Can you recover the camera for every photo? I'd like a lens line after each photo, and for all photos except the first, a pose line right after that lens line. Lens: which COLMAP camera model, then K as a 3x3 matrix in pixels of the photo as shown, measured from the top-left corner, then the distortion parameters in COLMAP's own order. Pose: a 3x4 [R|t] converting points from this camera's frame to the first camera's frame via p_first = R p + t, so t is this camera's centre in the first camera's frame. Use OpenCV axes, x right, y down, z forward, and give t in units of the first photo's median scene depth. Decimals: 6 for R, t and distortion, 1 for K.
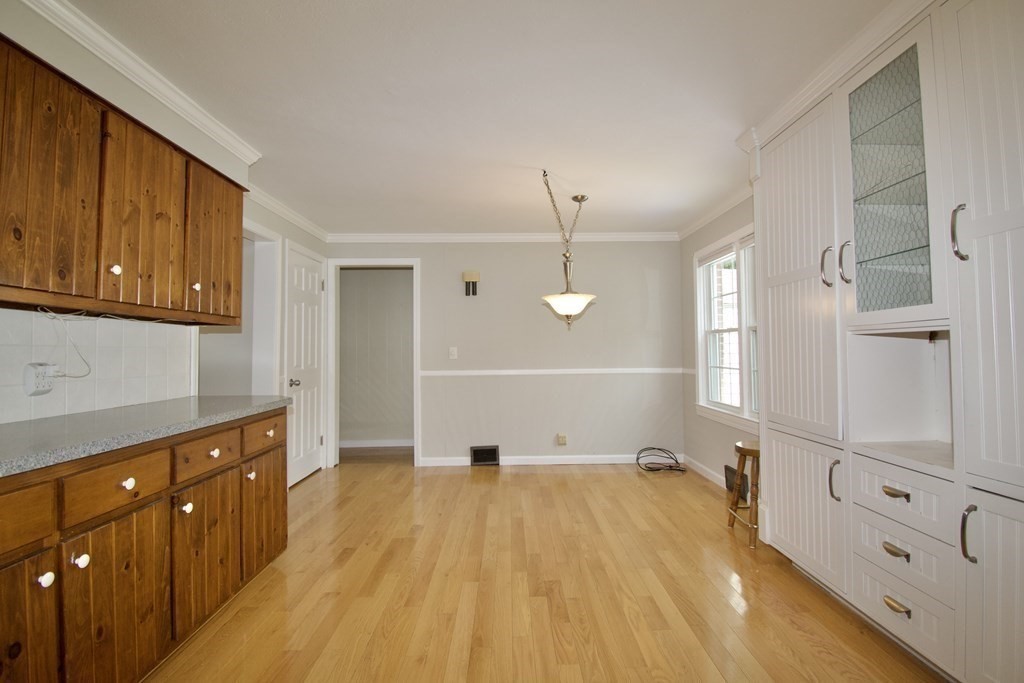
lens RADIAL K [[458.2, 0, 511.7], [0, 458.2, 338.4], [0, 0, 1]] dist [0.001461, 0.000277]
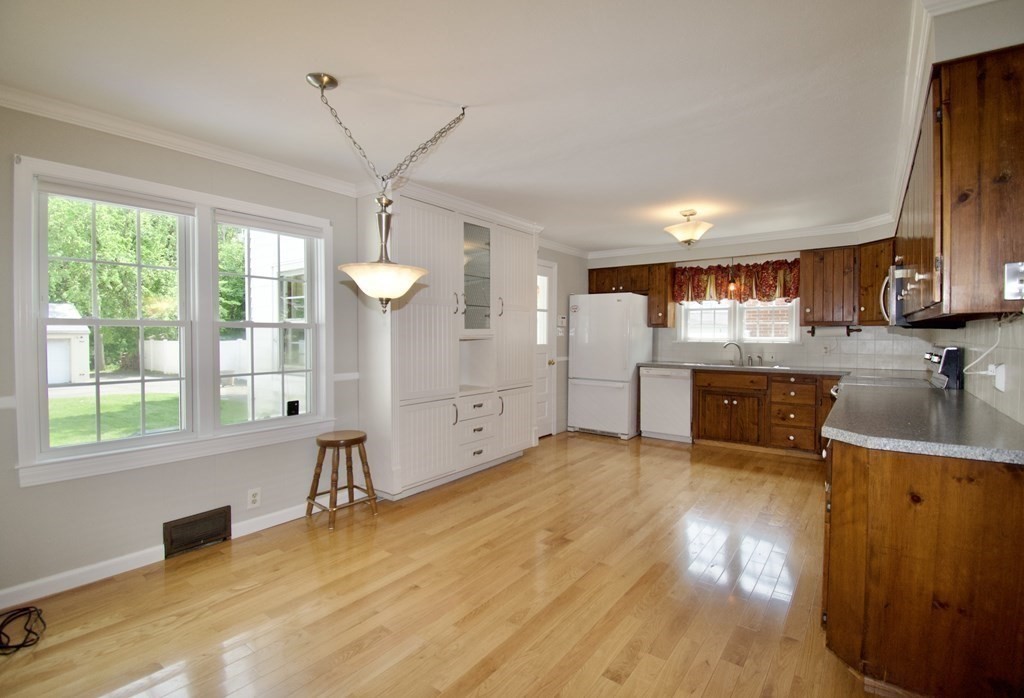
lens RADIAL K [[472.1, 0, 527.7], [0, 472.1, 348.9], [0, 0, 1]] dist [-0.000552, -0.000230]
pose [[-0.799381, -0.001224, 0.600823, -0.497178], [-0.001041, 0.999999, 0.000652, 0.021468], [-0.600823, -0.000104, -0.799382, 1.636877]]
